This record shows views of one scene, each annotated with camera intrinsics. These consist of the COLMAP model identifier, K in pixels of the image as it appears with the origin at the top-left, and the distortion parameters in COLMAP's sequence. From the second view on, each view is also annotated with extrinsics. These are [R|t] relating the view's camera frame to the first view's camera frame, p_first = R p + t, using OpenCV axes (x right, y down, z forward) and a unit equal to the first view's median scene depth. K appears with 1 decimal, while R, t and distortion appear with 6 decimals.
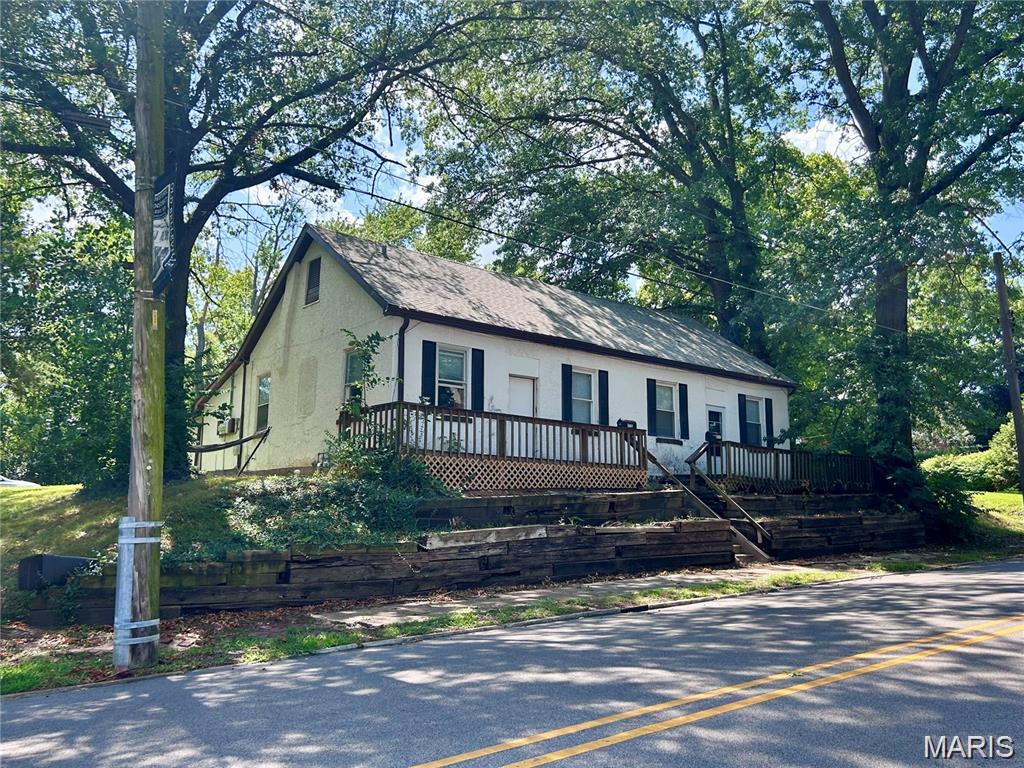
lens RADIAL K [[838.9, 0, 510.1], [0, 838.9, 380.6], [0, 0, 1]] dist [0.001695, -0.001816]
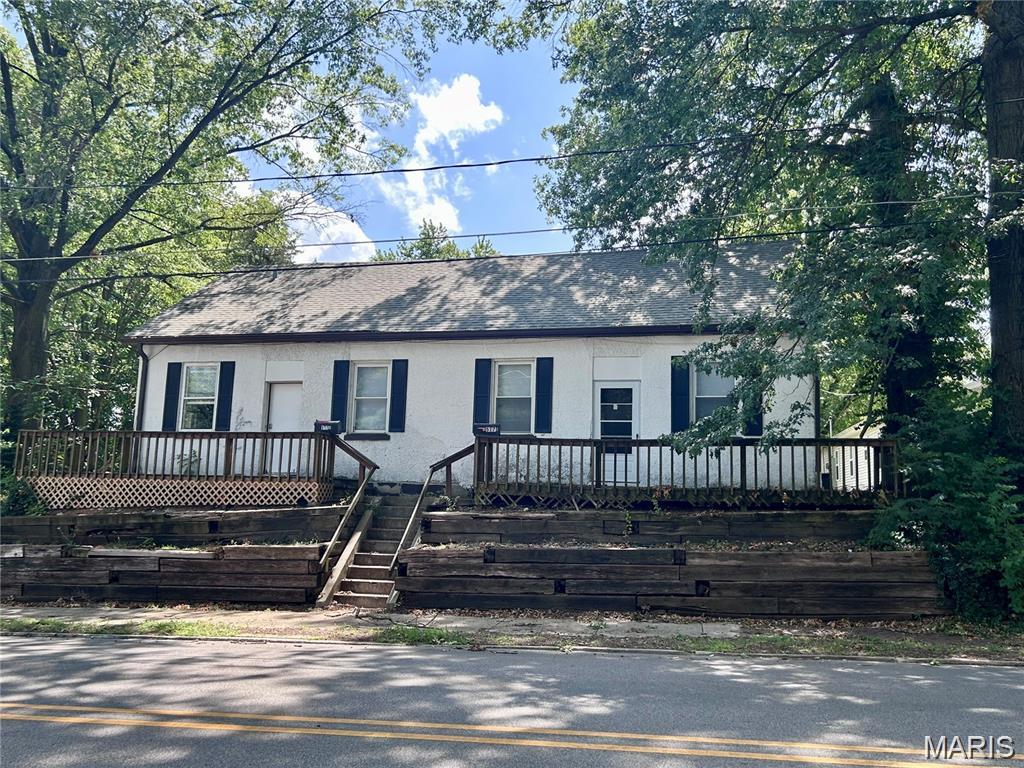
lens RADIAL K [[838.9, 0, 511.6], [0, 838.9, 390.5], [0, 0, 1]] dist [0.001695, -0.001816]
pose [[0.631722, -0.109459, -0.767428, 1.024942], [0.109440, 0.992659, -0.051497, 0.091506], [0.767431, -0.051455, 0.639063, 0.708347]]
